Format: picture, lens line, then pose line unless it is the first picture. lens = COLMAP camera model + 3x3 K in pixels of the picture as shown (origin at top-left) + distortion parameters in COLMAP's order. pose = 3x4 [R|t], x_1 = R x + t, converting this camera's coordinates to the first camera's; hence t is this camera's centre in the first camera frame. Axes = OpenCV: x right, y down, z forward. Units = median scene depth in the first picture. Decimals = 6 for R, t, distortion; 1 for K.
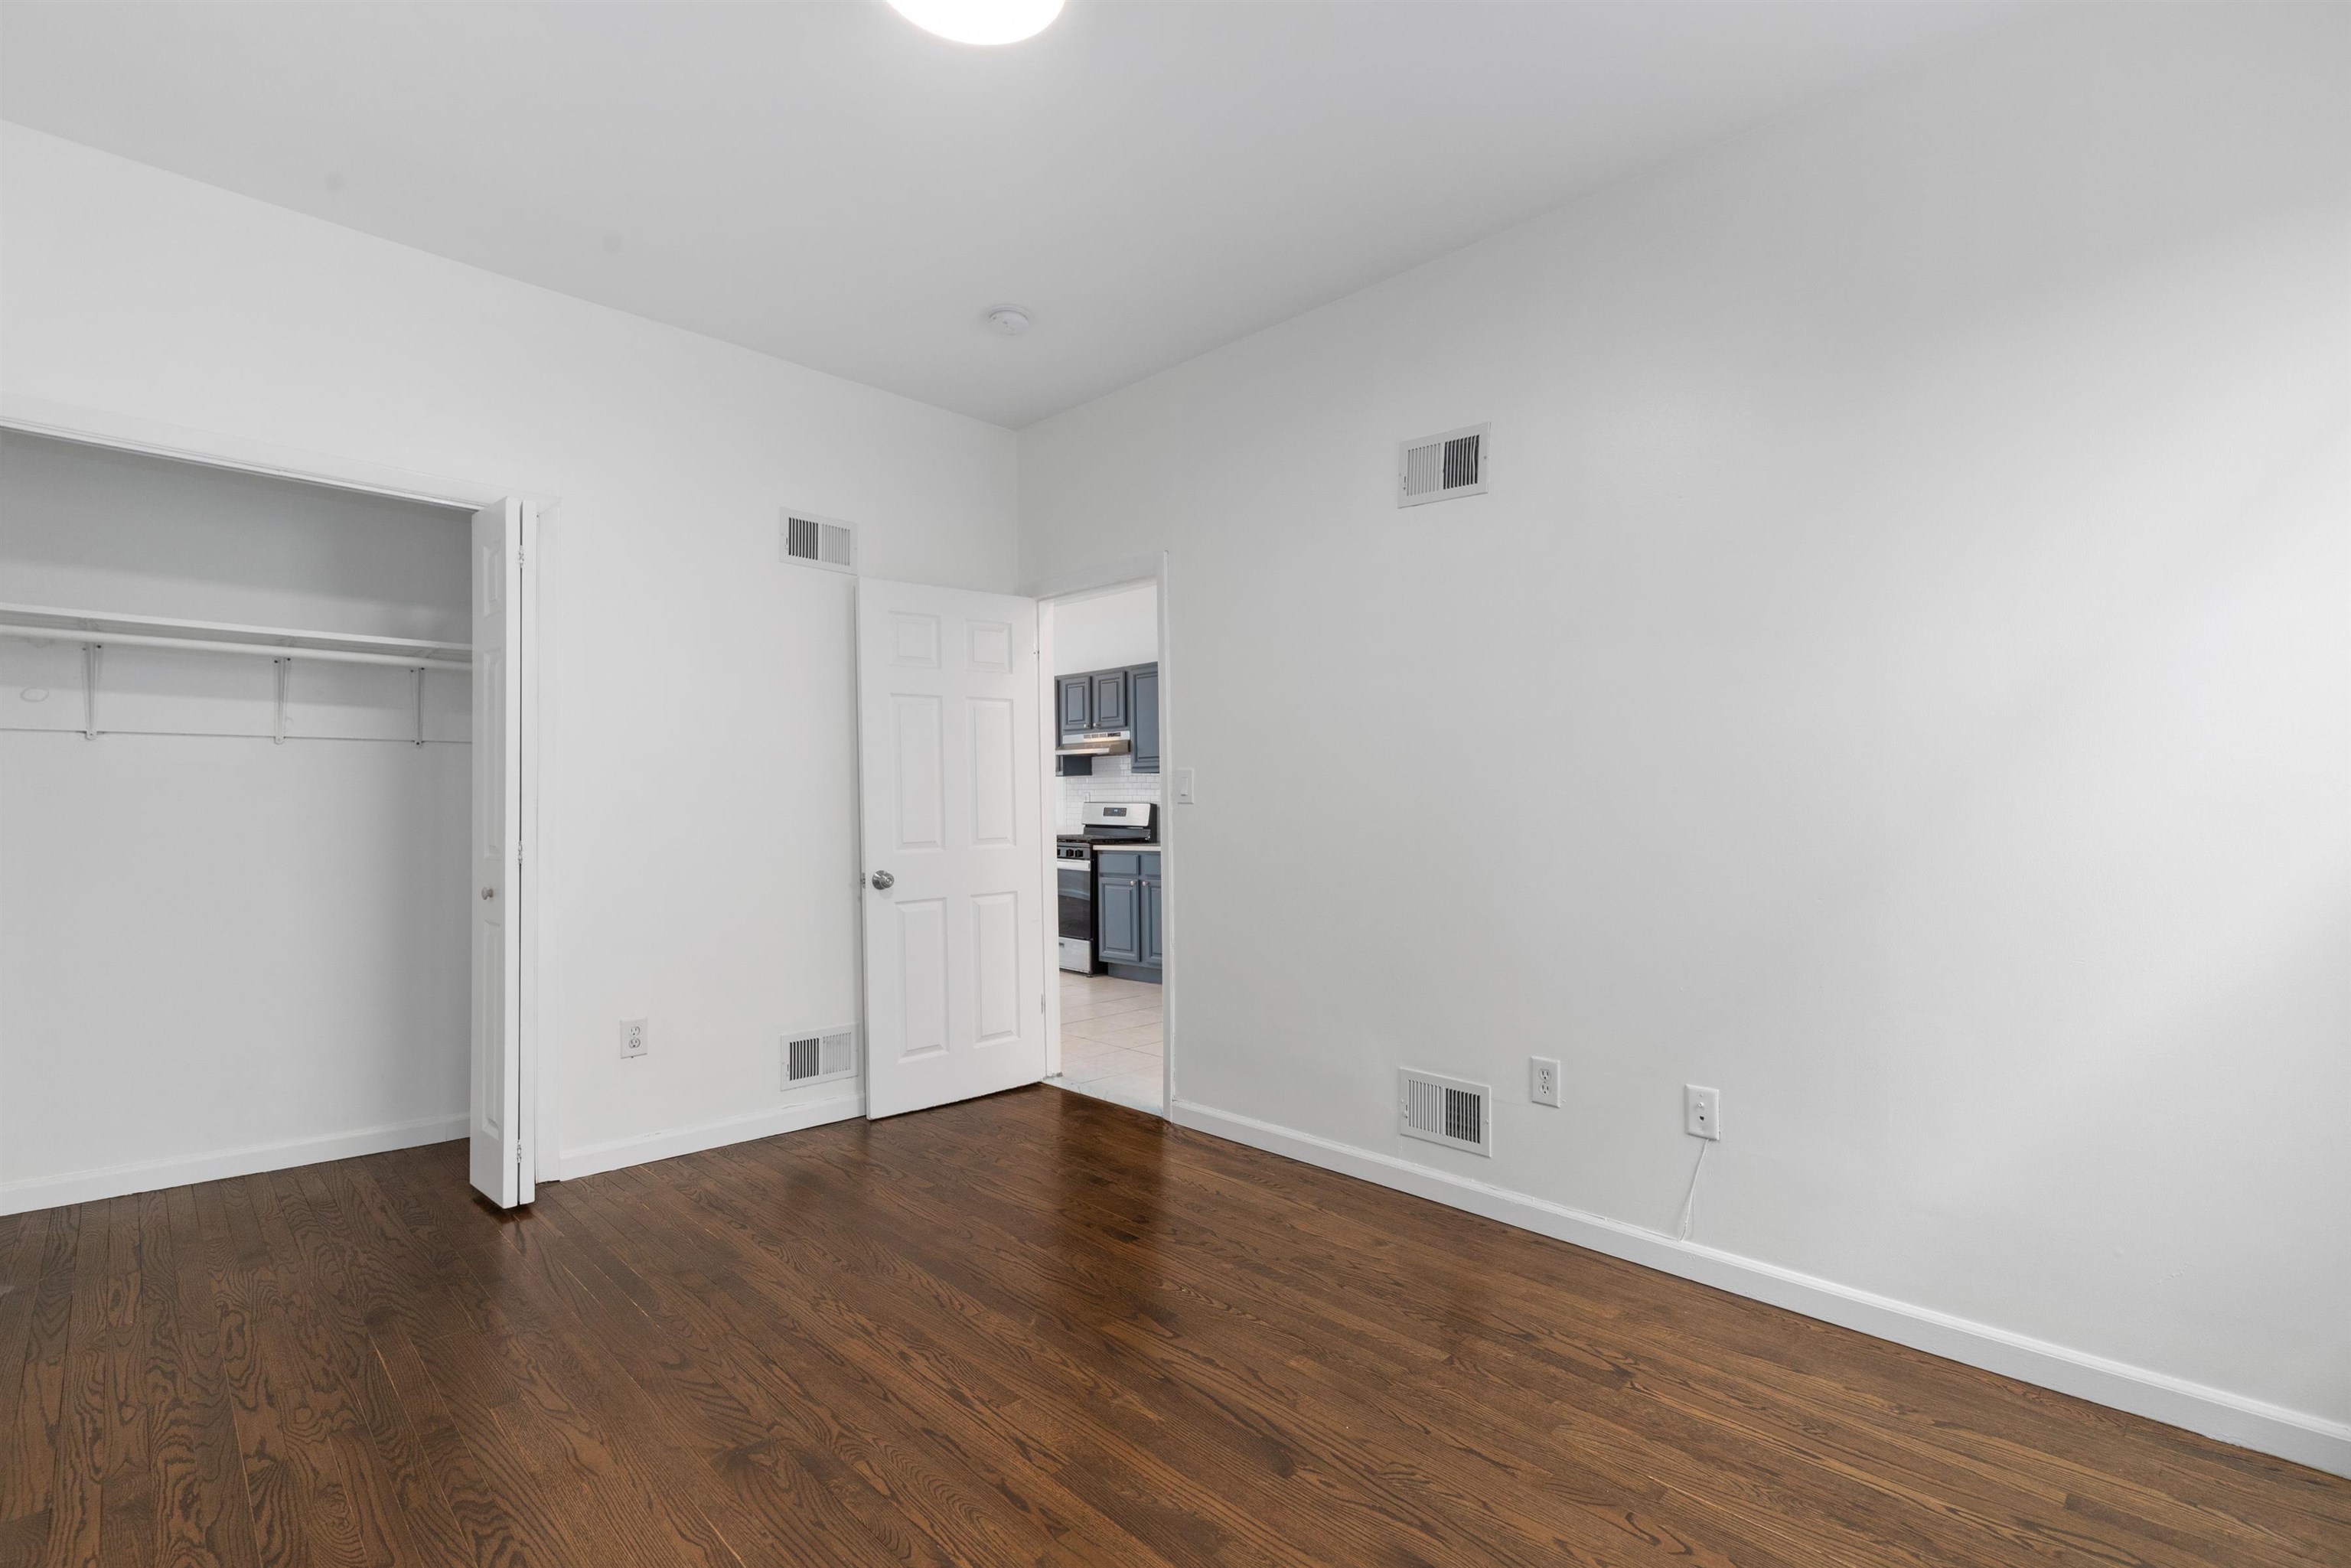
lens RADIAL K [[1055.8, 0, 1182.2], [0, 1055.8, 786.0], [0, 0, 1]] dist [0.031503, 0.000104]
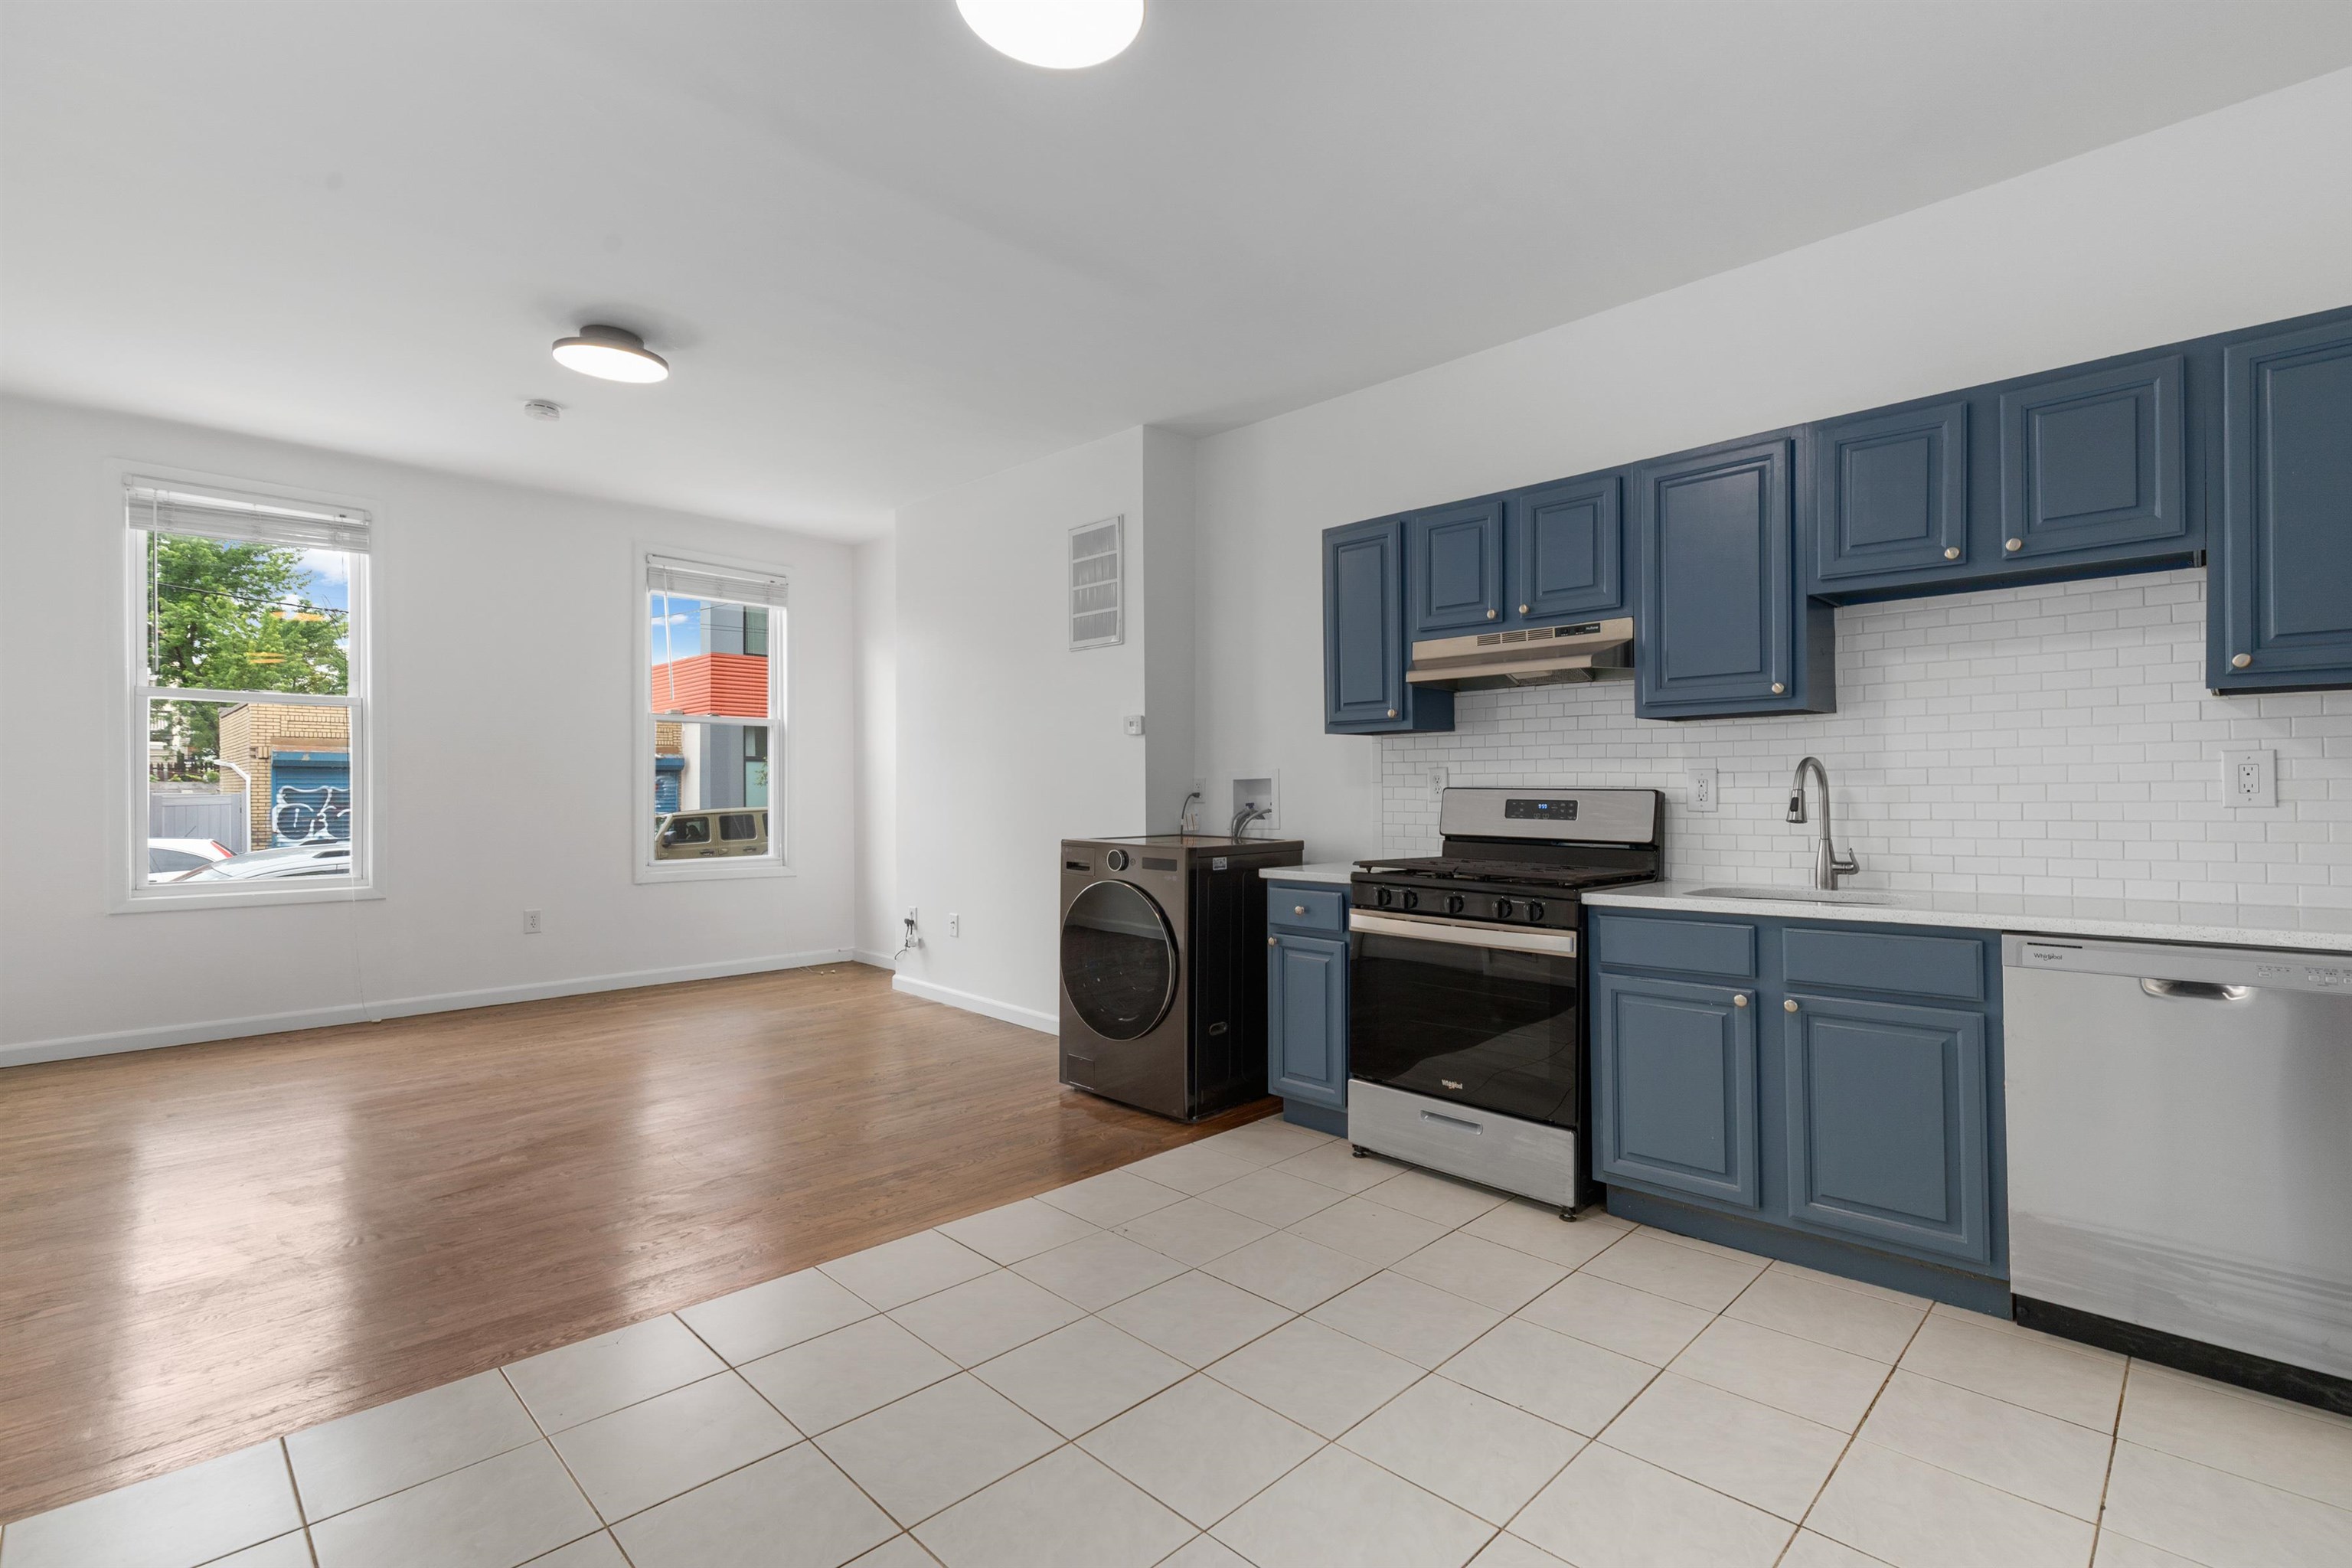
lens RADIAL K [[1056.3, 0, 1182.7], [0, 1056.3, 786.0], [0, 0, 1]] dist [0.031503, 0.000104]
pose [[0.999961, -0.003816, 0.007942, -0.230807], [0.003725, 0.999928, 0.011441, 0.009244], [-0.007985, -0.011411, 0.999903, 0.573645]]
